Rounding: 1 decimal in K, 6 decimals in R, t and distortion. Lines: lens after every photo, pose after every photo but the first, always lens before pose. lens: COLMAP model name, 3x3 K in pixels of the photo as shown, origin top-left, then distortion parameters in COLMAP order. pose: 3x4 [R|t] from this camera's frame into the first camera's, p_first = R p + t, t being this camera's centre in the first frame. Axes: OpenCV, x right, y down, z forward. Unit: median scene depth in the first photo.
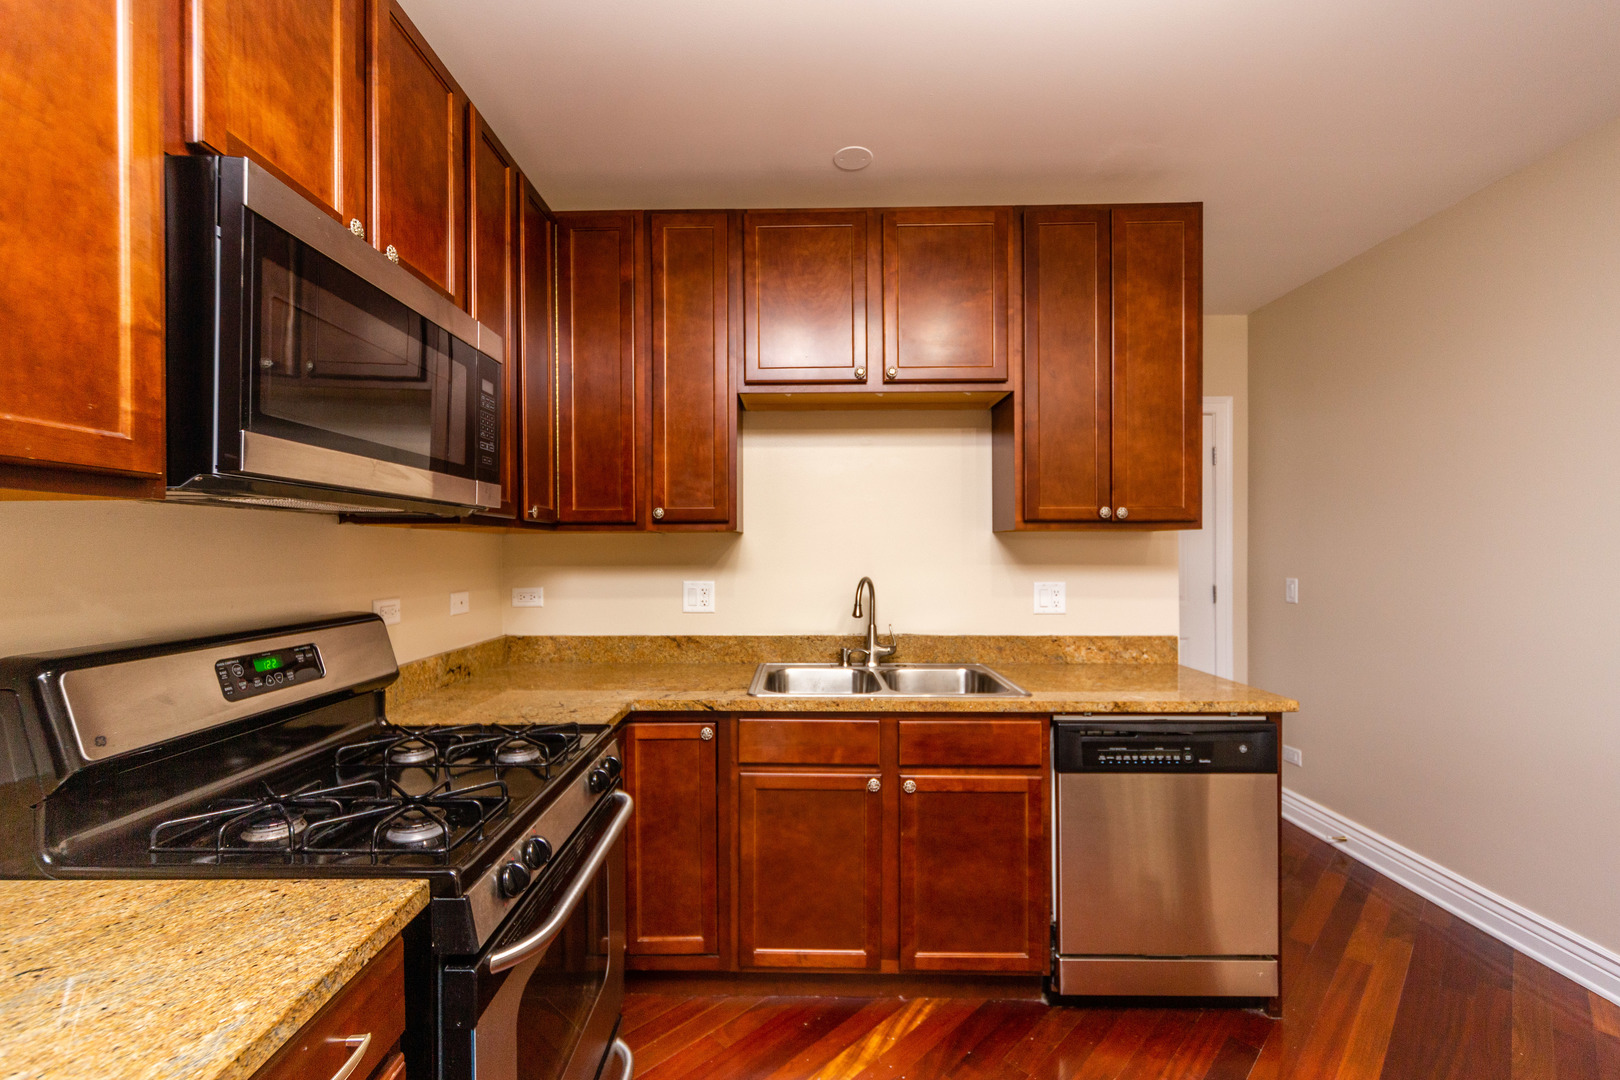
lens RADIAL K [[673.1, 0, 791.4], [0, 673.1, 551.8], [0, 0, 1]] dist [0.000126, -0.000189]
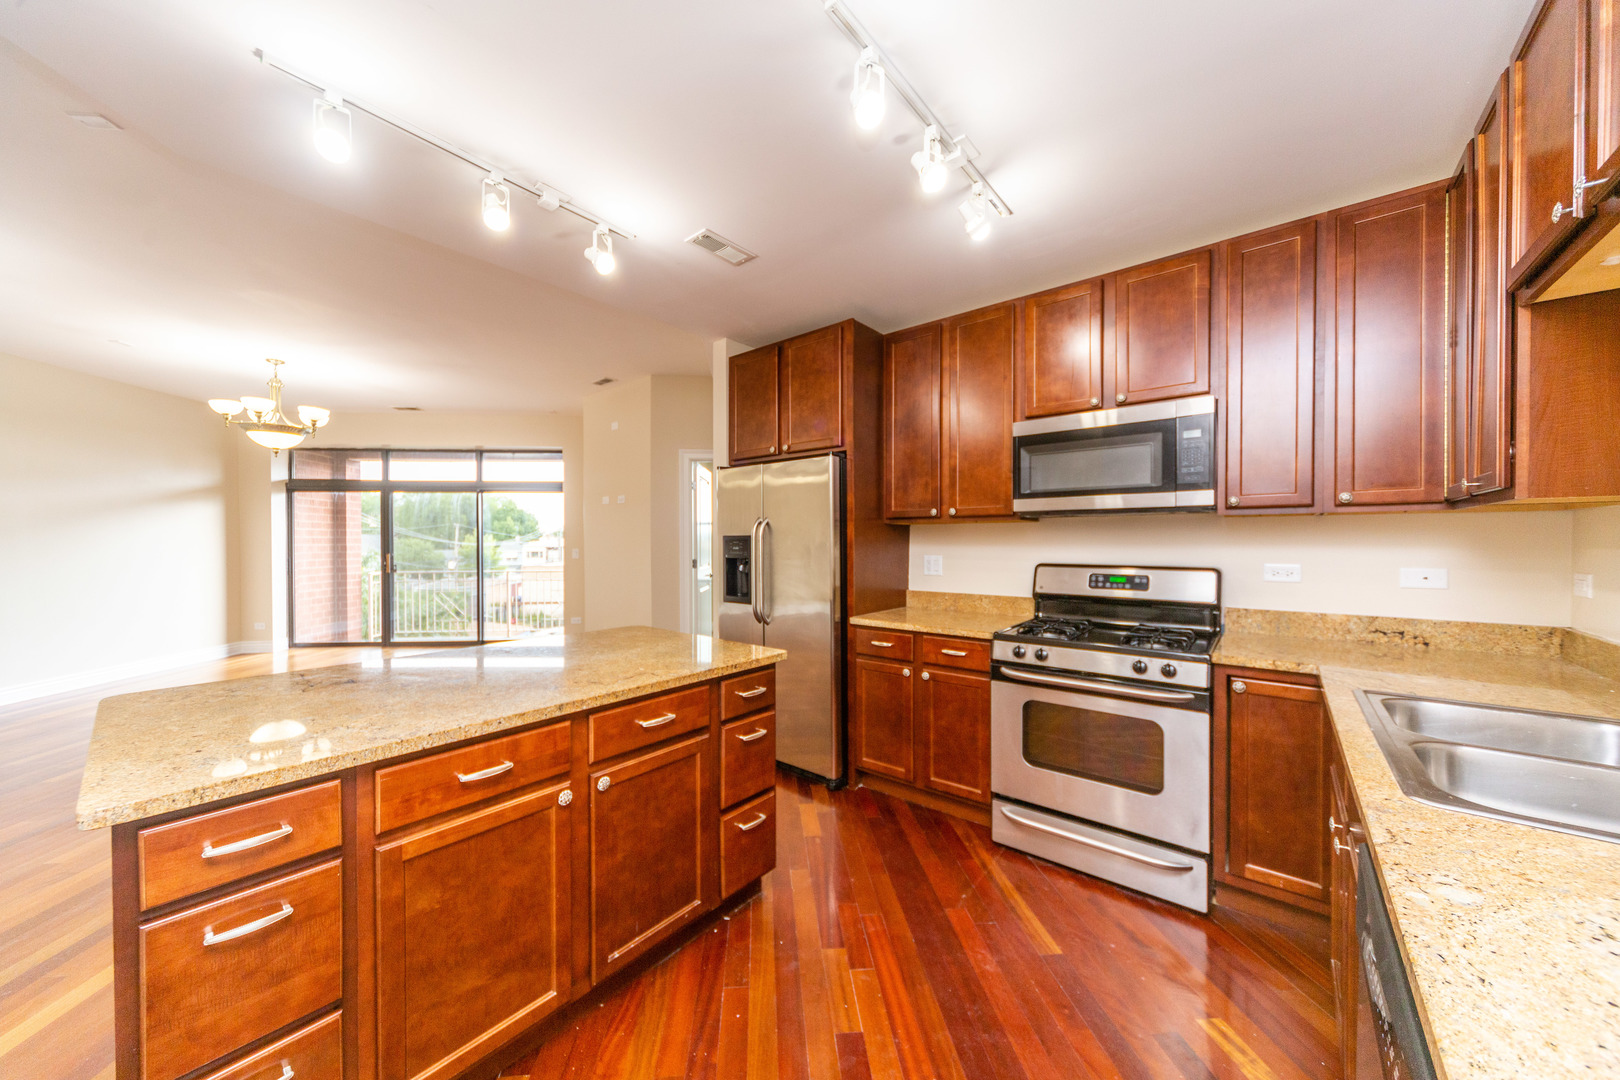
lens RADIAL K [[561.7, 0, 803.5], [0, 561.7, 547.3], [0, 0, 1]] dist [0.001705, -0.000012]
pose [[-0.627253, 0.013602, -0.778697, 0.890198], [0.002279, 0.999875, 0.015629, 0.008831], [0.778812, 0.008029, -0.627206, 0.812637]]
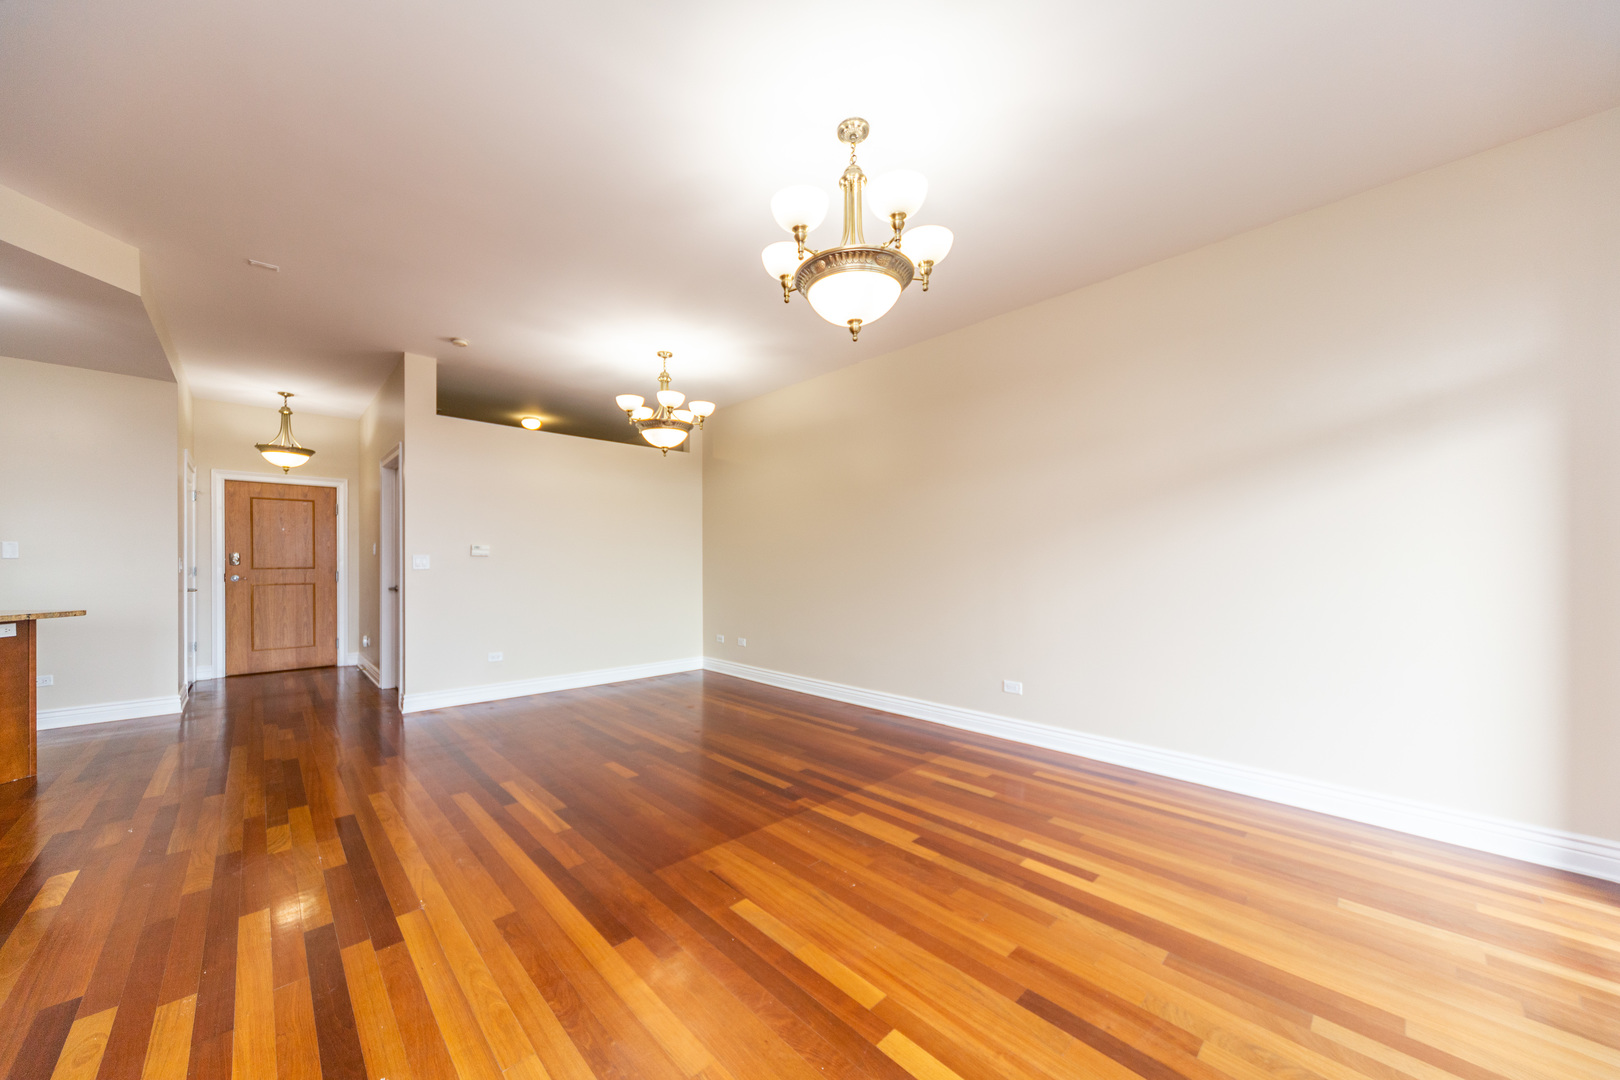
lens RADIAL K [[572.3, 0, 780.1], [0, 572.3, 562.4], [0, 0, 1]] dist [0.001788, -0.000095]
pose [[0.021062, 0.005119, 0.999765, -0.541211], [0.004557, 0.999976, -0.005216, 0.083966], [-0.999768, 0.004666, 0.021038, -2.037969]]
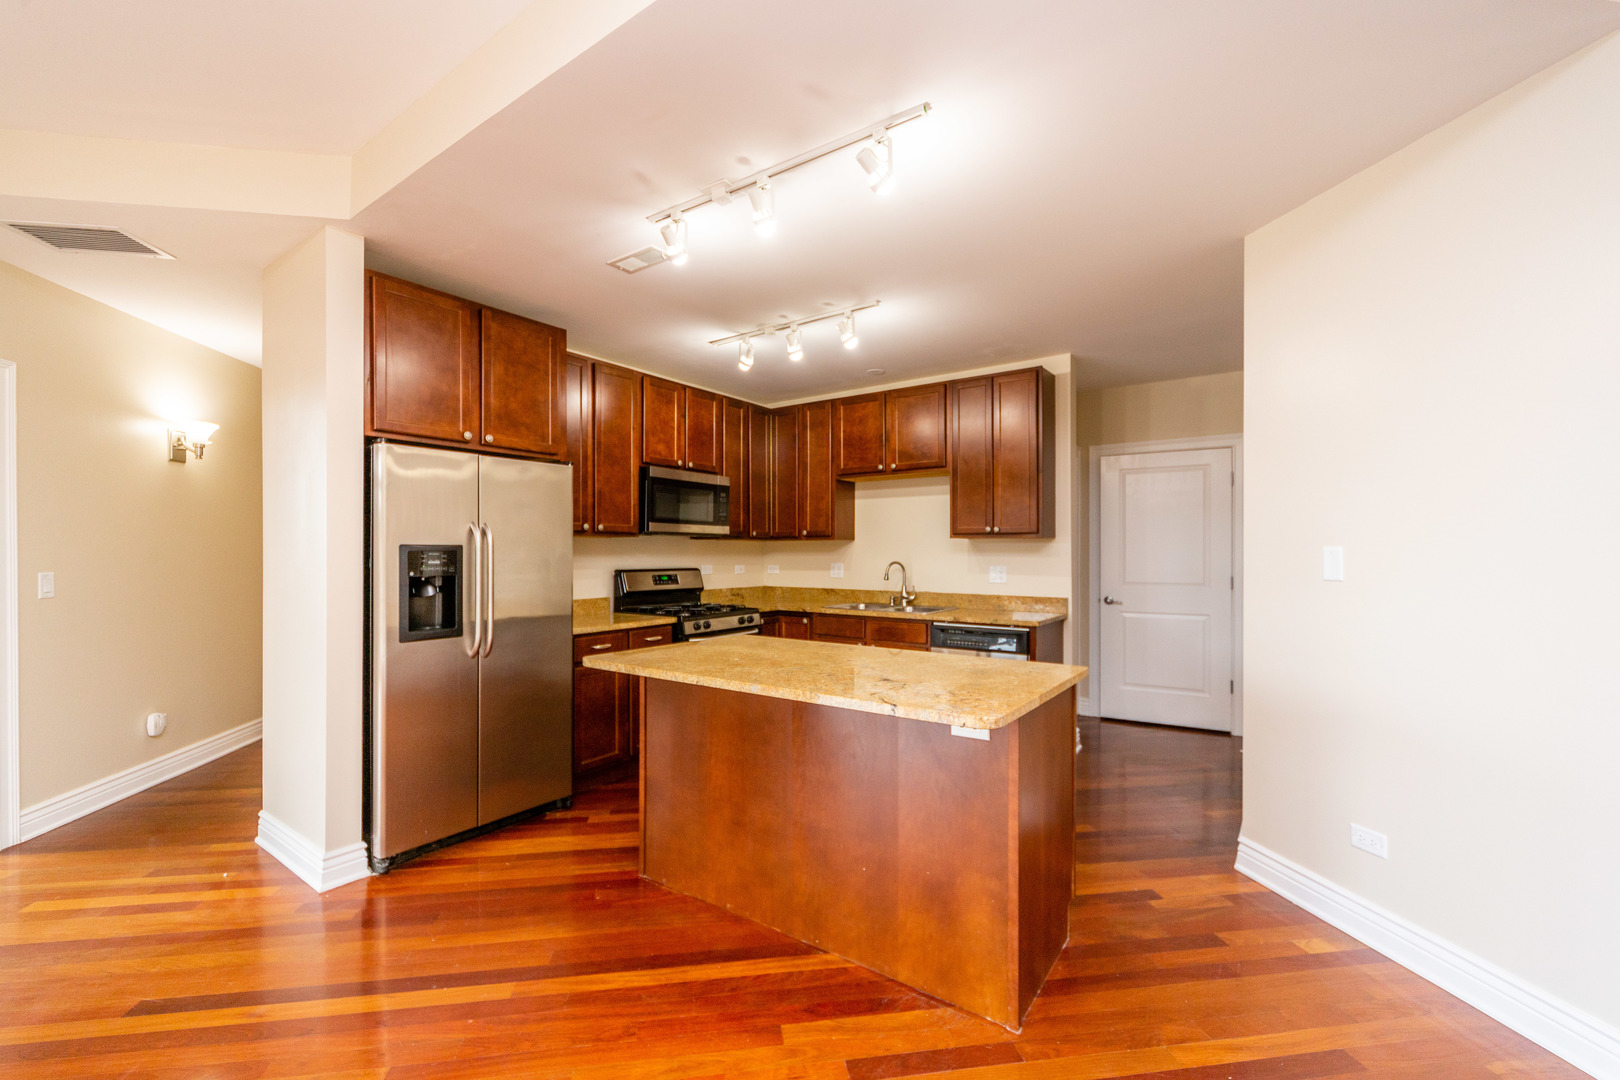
lens RADIAL K [[673.1, 0, 791.4], [0, 673.1, 551.8], [0, 0, 1]] dist [0.000126, -0.000189]
pose [[0.817488, 0.003868, -0.575933, 1.137953], [-0.005184, 0.999986, -0.000642, 0.011741], [0.575923, 0.003510, 0.817497, -0.962065]]
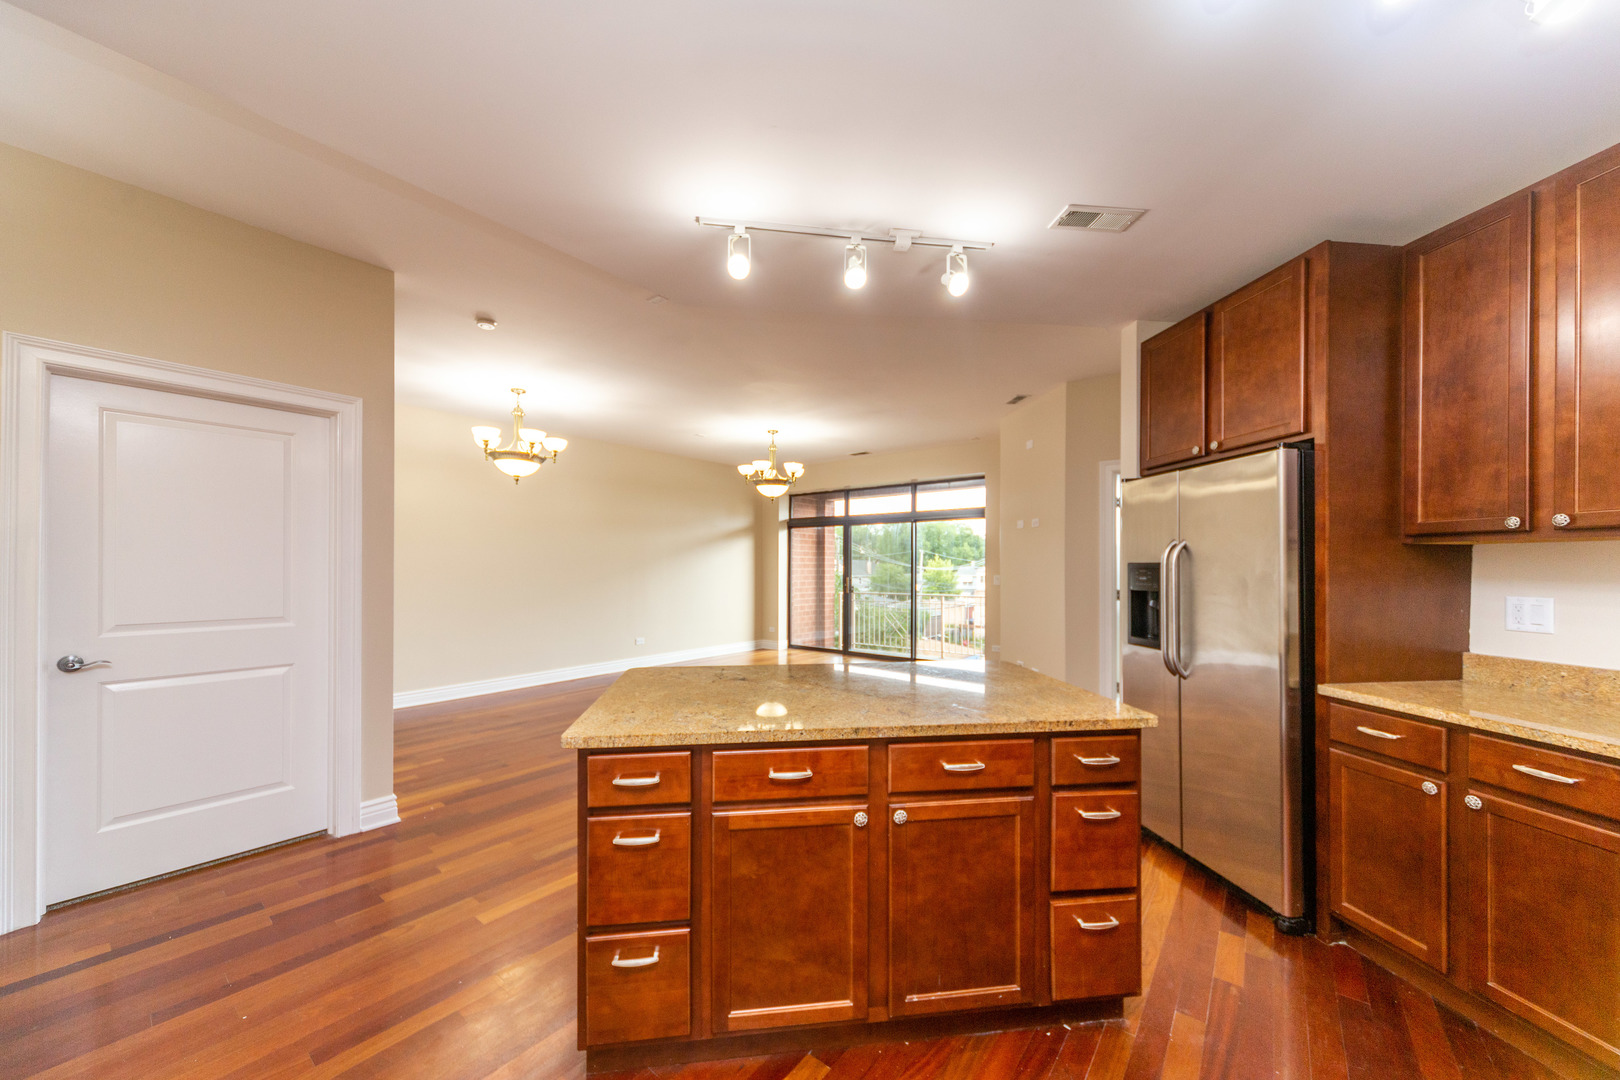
lens RADIAL K [[587.0, 0, 807.4], [0, 587.0, 566.3], [0, 0, 1]] dist [0.002827, 0.000161]
pose [[-0.989663, 0.001838, -0.143402, 0.726057], [0.001368, 0.999993, 0.003373, 0.002820], [0.143407, 0.003142, -0.989659, 0.877952]]
